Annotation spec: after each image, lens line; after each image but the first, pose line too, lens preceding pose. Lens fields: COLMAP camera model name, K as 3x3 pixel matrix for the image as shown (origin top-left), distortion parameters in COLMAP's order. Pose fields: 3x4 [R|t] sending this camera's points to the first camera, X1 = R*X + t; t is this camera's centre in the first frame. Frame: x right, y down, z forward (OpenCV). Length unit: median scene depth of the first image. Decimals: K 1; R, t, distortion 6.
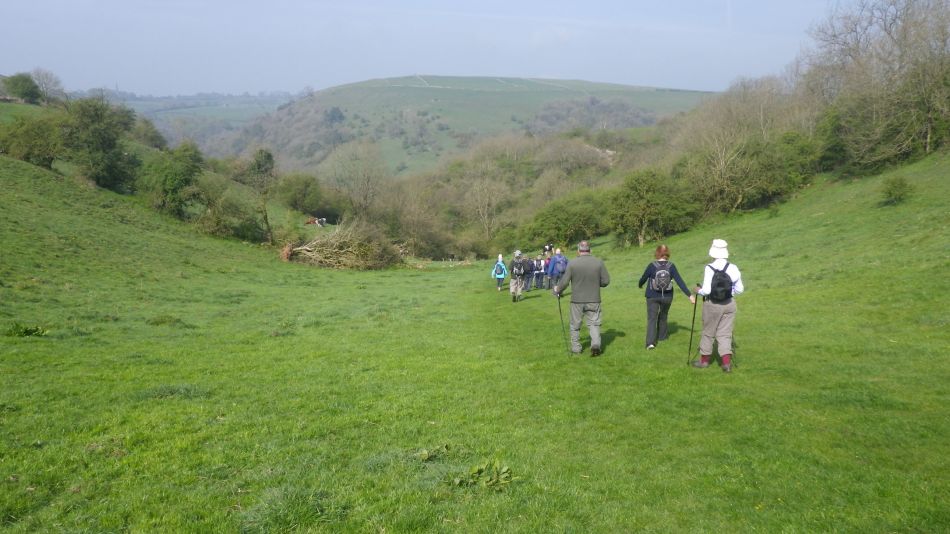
lens RADIAL K [[797.9, 0, 475.0], [0, 797.9, 267.0], [0, 0, 1]] dist [-0.011036, 0.002415]
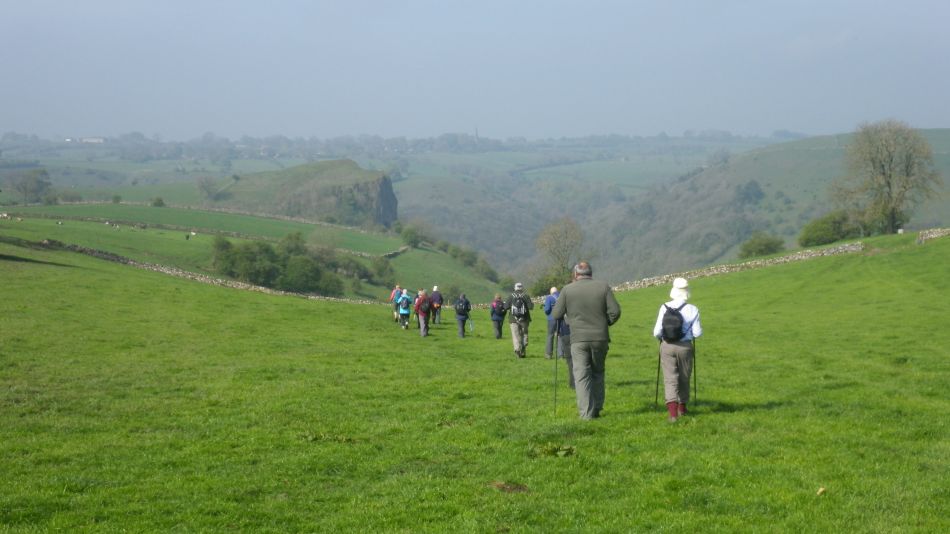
lens RADIAL K [[1421.7, 0, 475.0], [0, 1421.7, 267.0], [0, 0, 1]] dist [-0.002728, -0.006622]
pose [[0.914677, 0.027263, -0.403266, 0.114778], [-0.070822, 0.993097, -0.093497, 0.013328], [0.397933, 0.114080, 0.910294, -0.253668]]
